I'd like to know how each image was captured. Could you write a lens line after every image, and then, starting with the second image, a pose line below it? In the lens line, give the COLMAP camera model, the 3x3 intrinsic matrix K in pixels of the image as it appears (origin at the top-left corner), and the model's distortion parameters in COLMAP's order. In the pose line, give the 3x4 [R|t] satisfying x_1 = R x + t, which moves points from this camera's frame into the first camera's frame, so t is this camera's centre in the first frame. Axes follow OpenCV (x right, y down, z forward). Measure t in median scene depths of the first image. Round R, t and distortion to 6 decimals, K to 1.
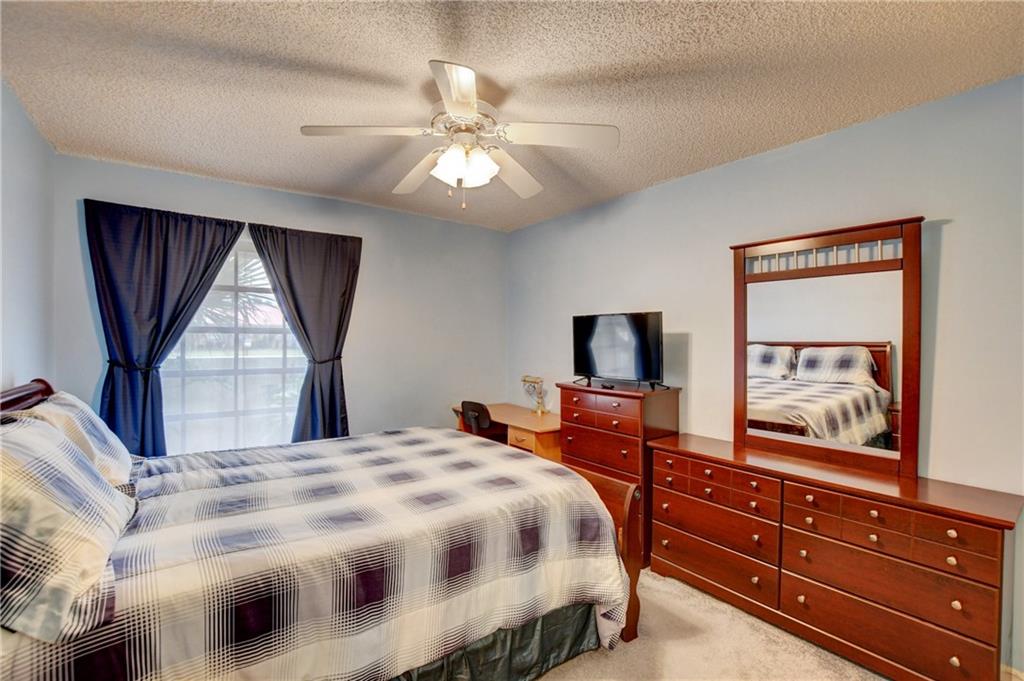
lens RADIAL K [[450.7, 0, 511.2], [0, 450.7, 343.1], [0, 0, 1]] dist [-0.029508, 0.001121]
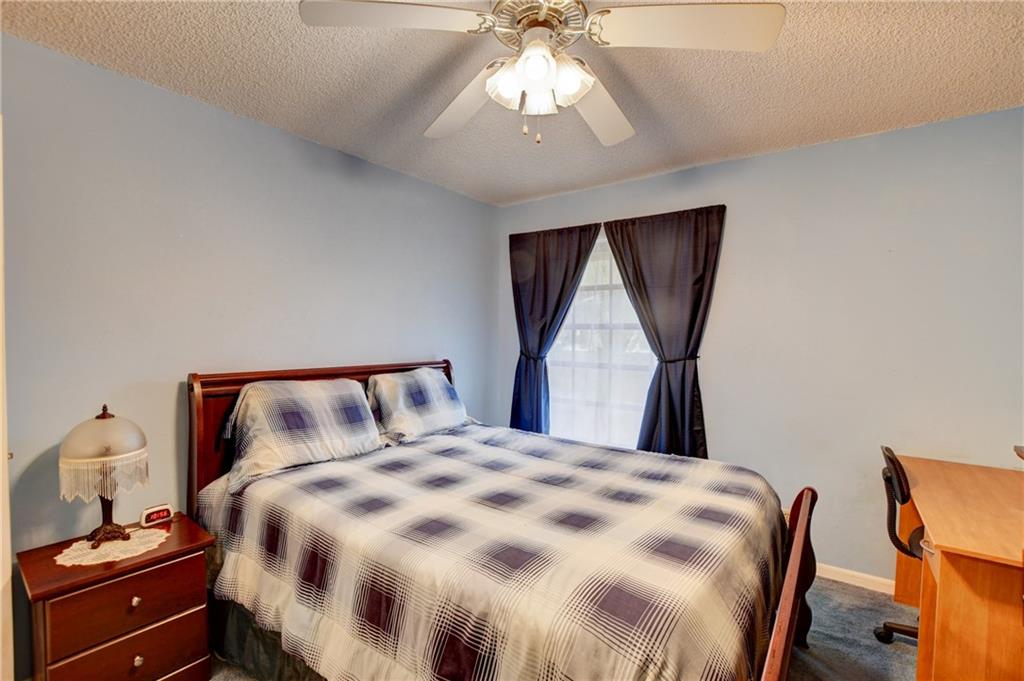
lens RADIAL K [[450.7, 0, 511.2], [0, 450.7, 343.1], [0, 0, 1]] dist [-0.029508, 0.001121]
pose [[0.287854, 0.016476, -0.957533, 0.353309], [-0.011286, 0.999841, 0.013811, -0.001431], [0.957608, 0.006831, 0.287994, 0.497653]]
